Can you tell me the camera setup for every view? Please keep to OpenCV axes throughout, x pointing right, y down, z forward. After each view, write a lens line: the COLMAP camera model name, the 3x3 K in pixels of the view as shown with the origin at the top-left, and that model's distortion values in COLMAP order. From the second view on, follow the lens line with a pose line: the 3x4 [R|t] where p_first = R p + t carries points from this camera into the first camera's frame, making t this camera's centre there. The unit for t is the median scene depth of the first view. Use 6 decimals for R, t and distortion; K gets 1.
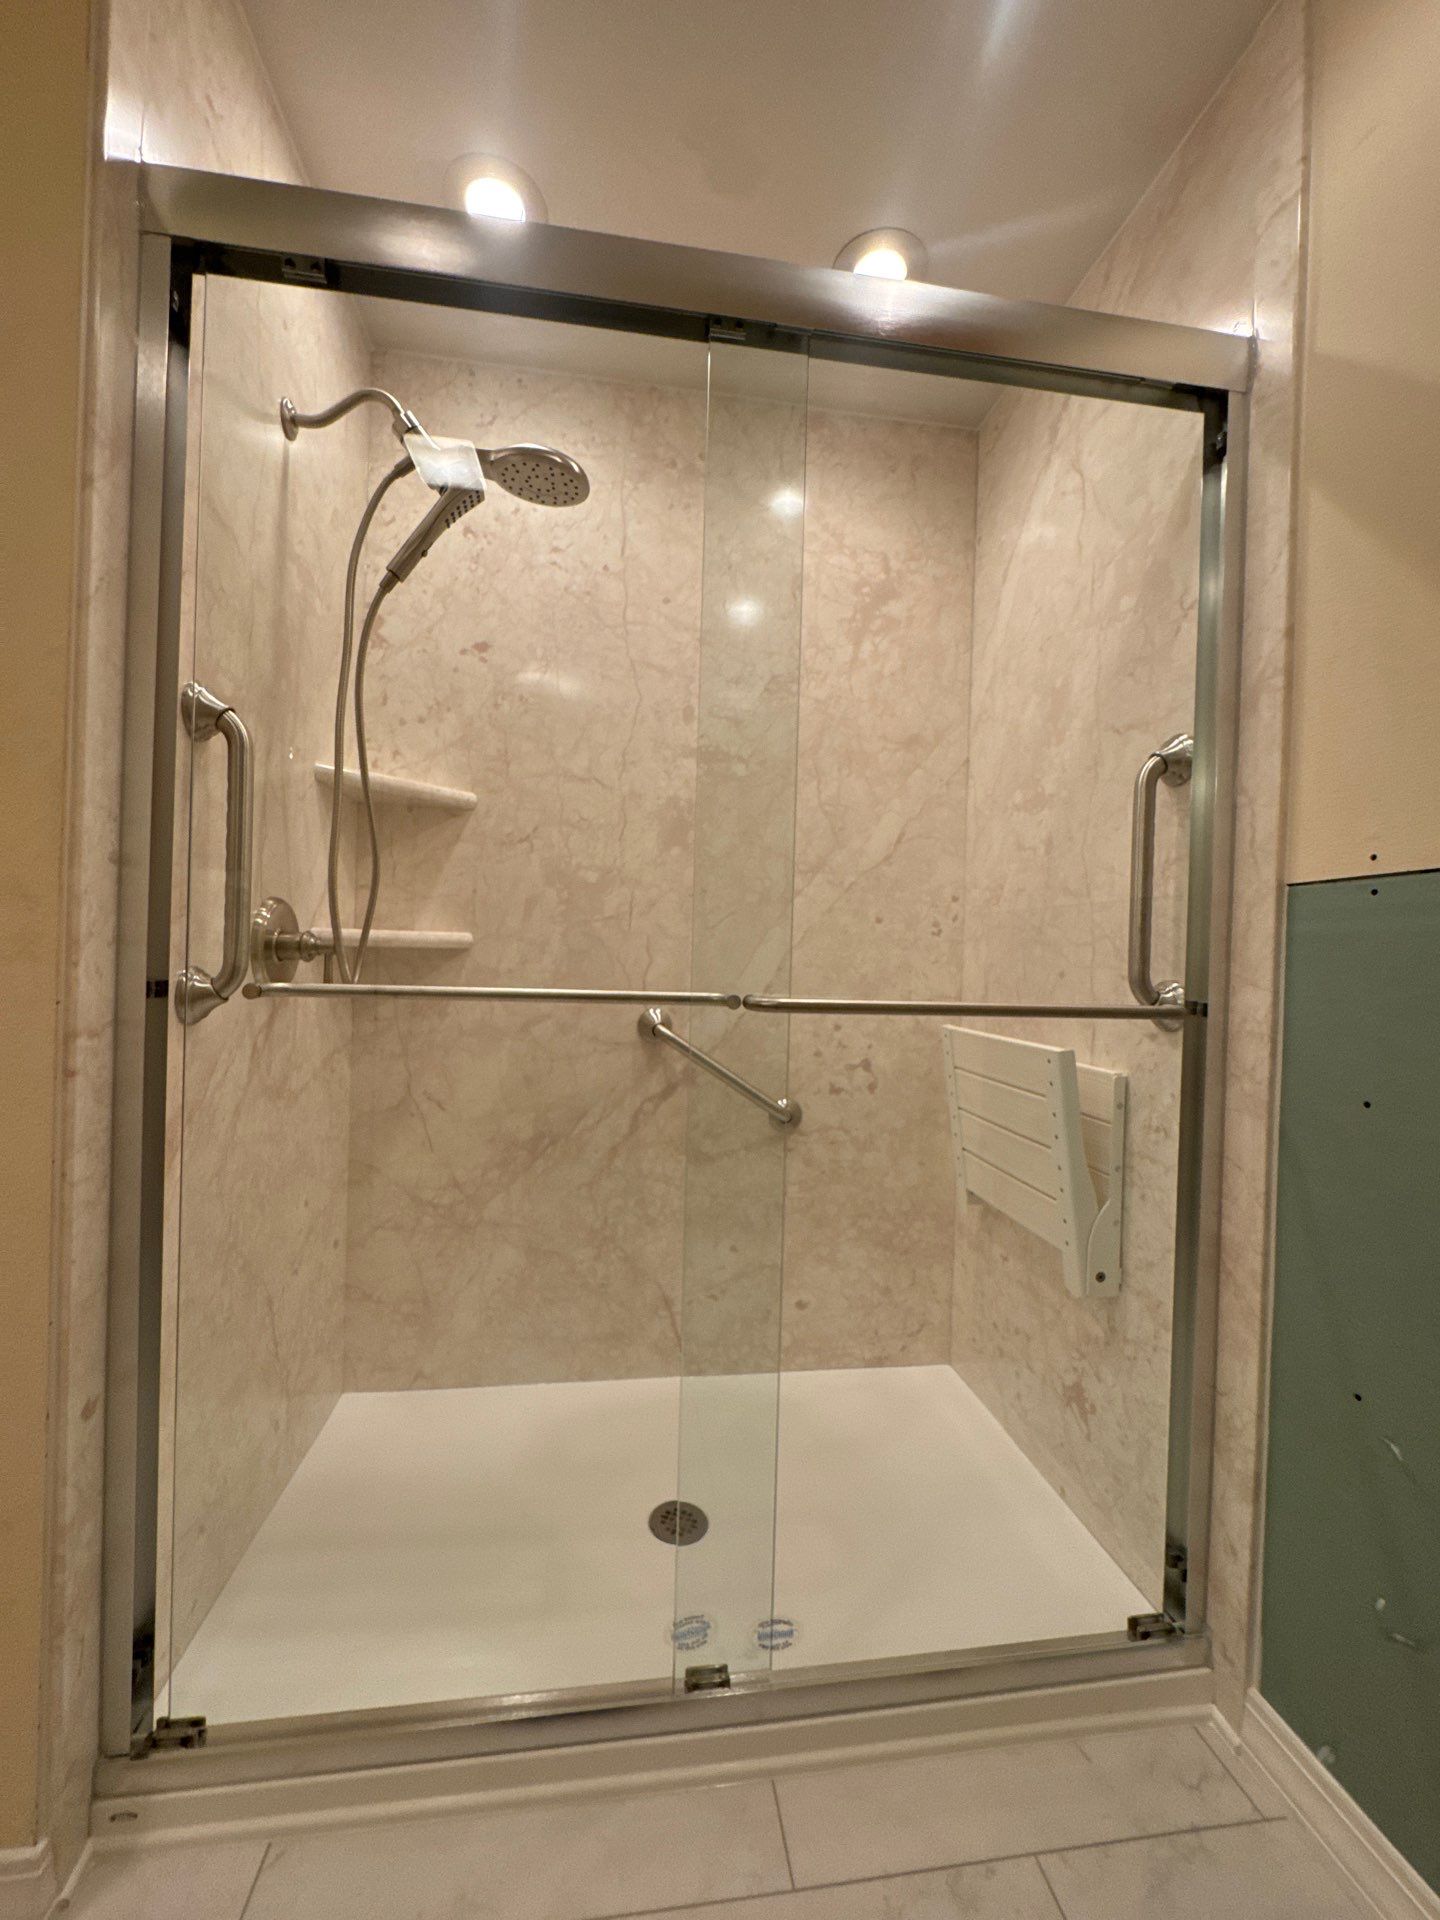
lens RADIAL K [[774.8, 0, 718.8], [0, 774.8, 961.1], [0, 0, 1]] dist [-0.001980, 0.000376]
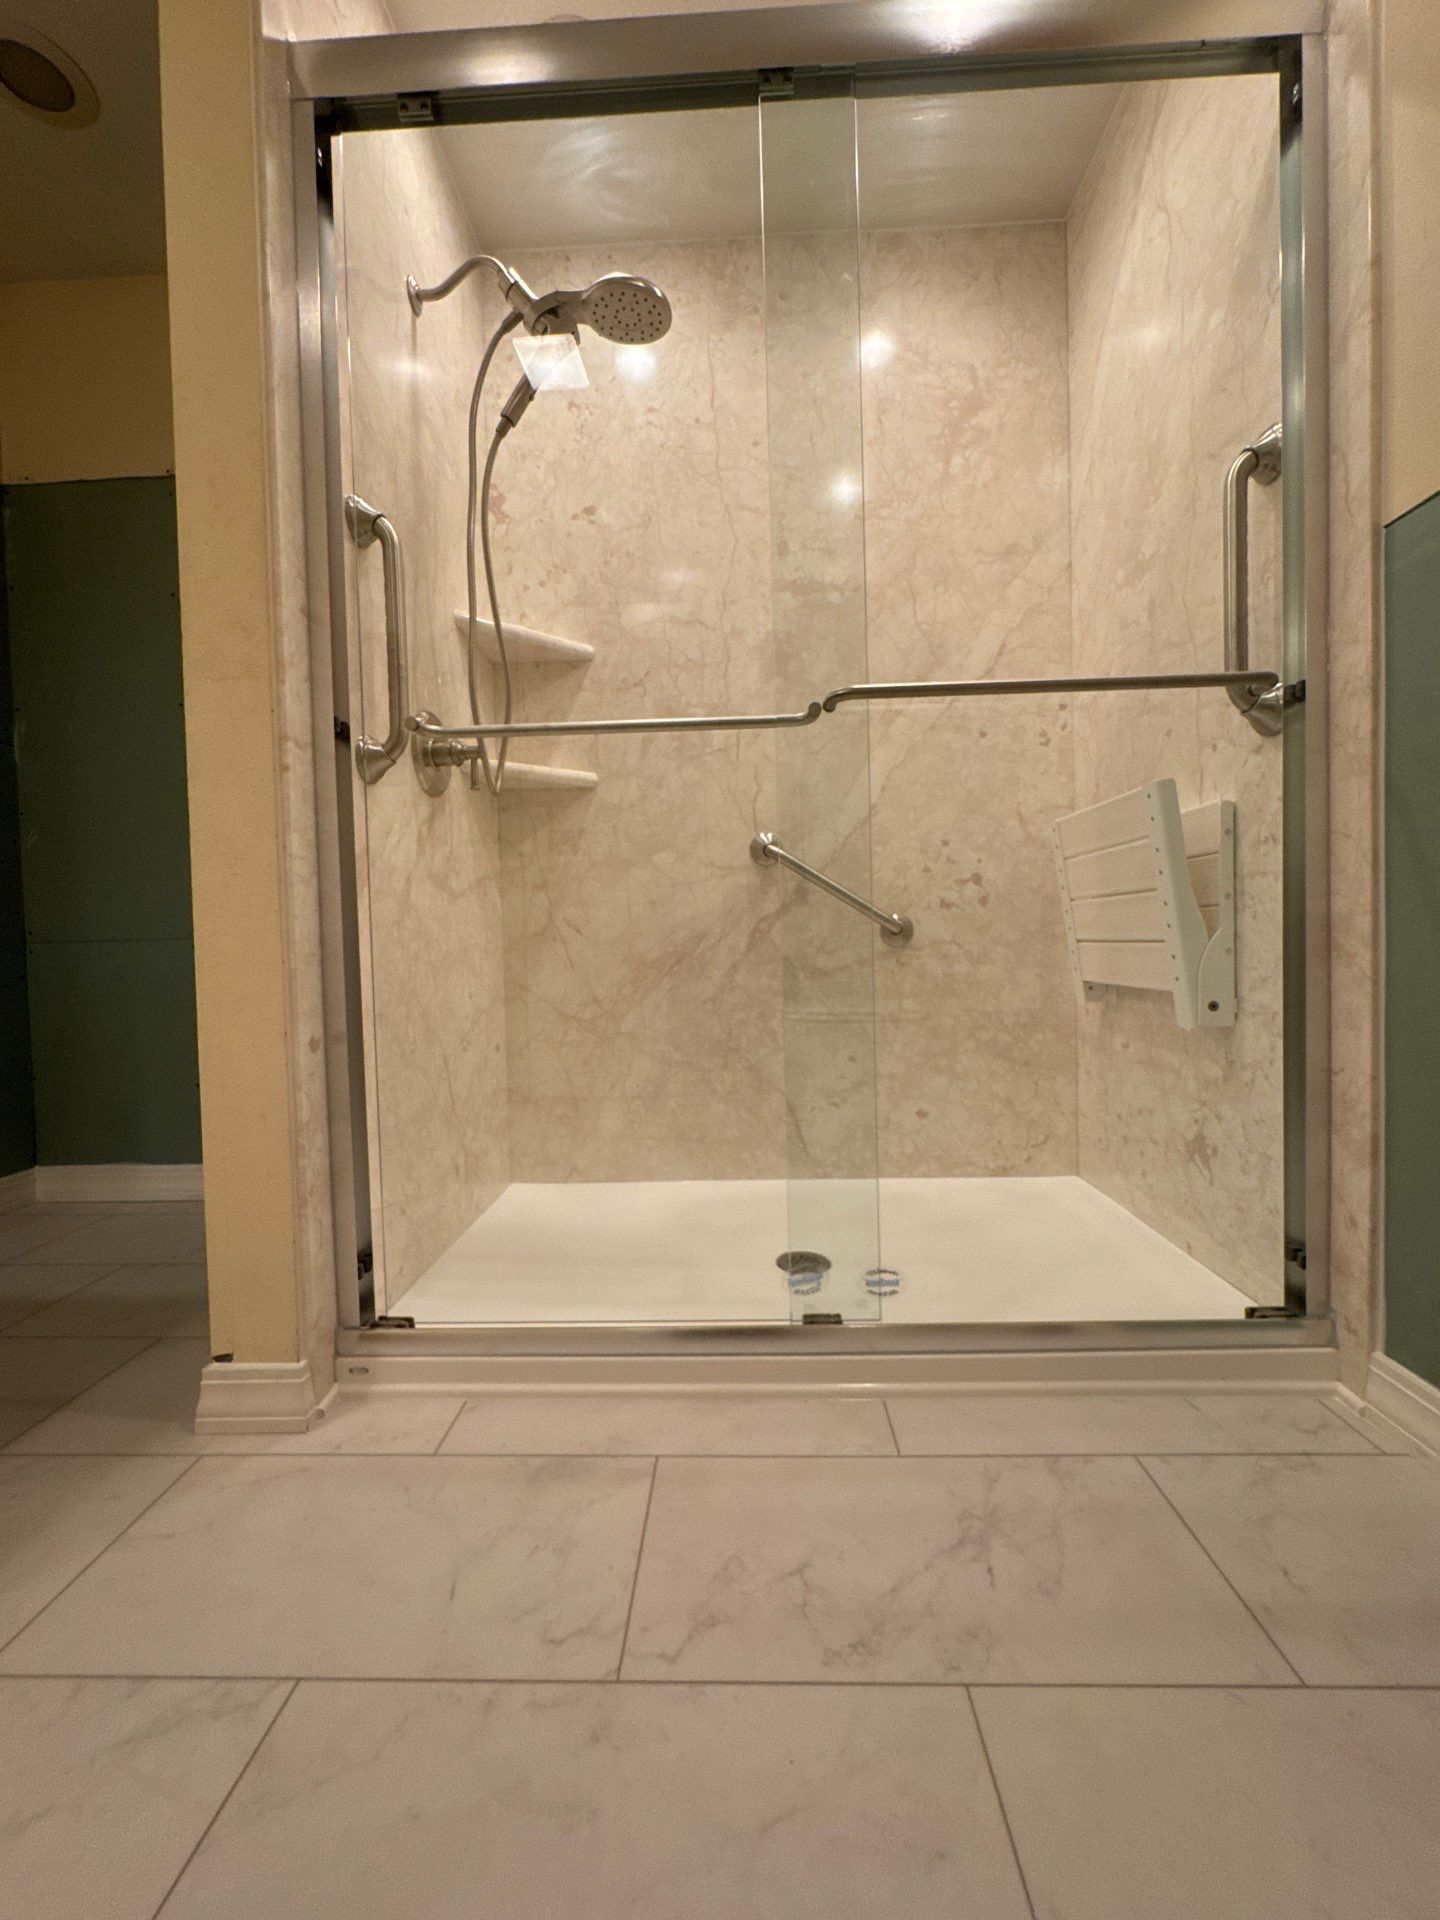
lens RADIAL K [[773.6, 0, 717.6], [0, 773.6, 958.3], [0, 0, 1]] dist [-0.000976, -0.000393]
pose [[0.982696, -0.049164, -0.178584, 0.040414], [0.053417, 0.998390, 0.019083, 0.245860], [0.177359, -0.028292, 0.983740, -0.072141]]
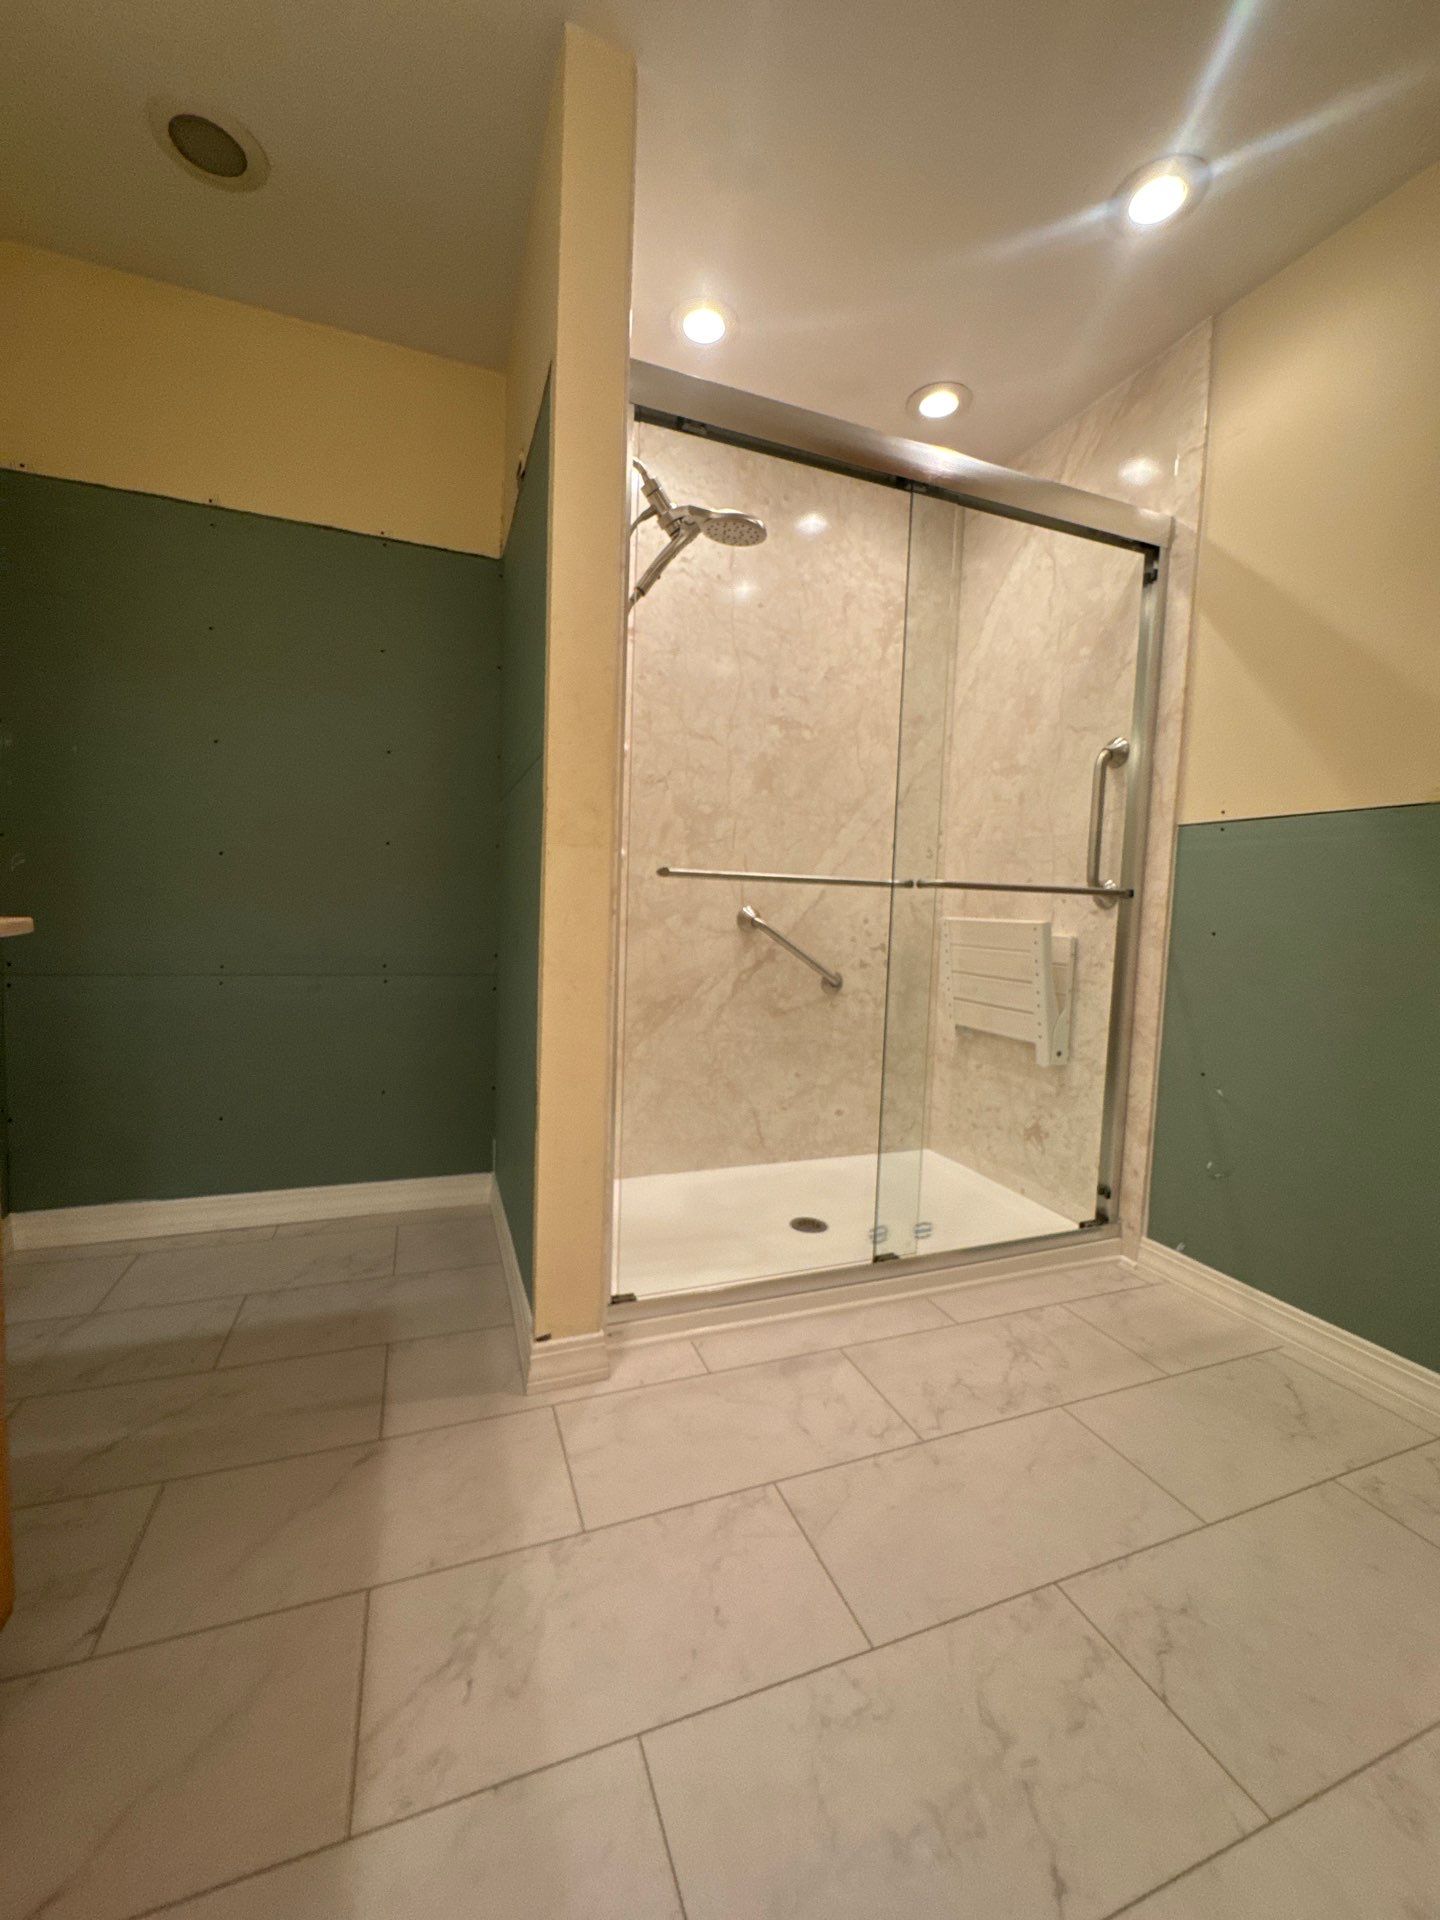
lens RADIAL K [[769.6, 0, 725.8], [0, 769.6, 960.5], [0, 0, 1]] dist [-0.000478, -0.000124]
pose [[0.974637, -0.012352, 0.223453, -0.511390], [-0.004873, 0.997067, 0.076373, 0.061706], [-0.223741, -0.075525, 0.971718, -0.405281]]
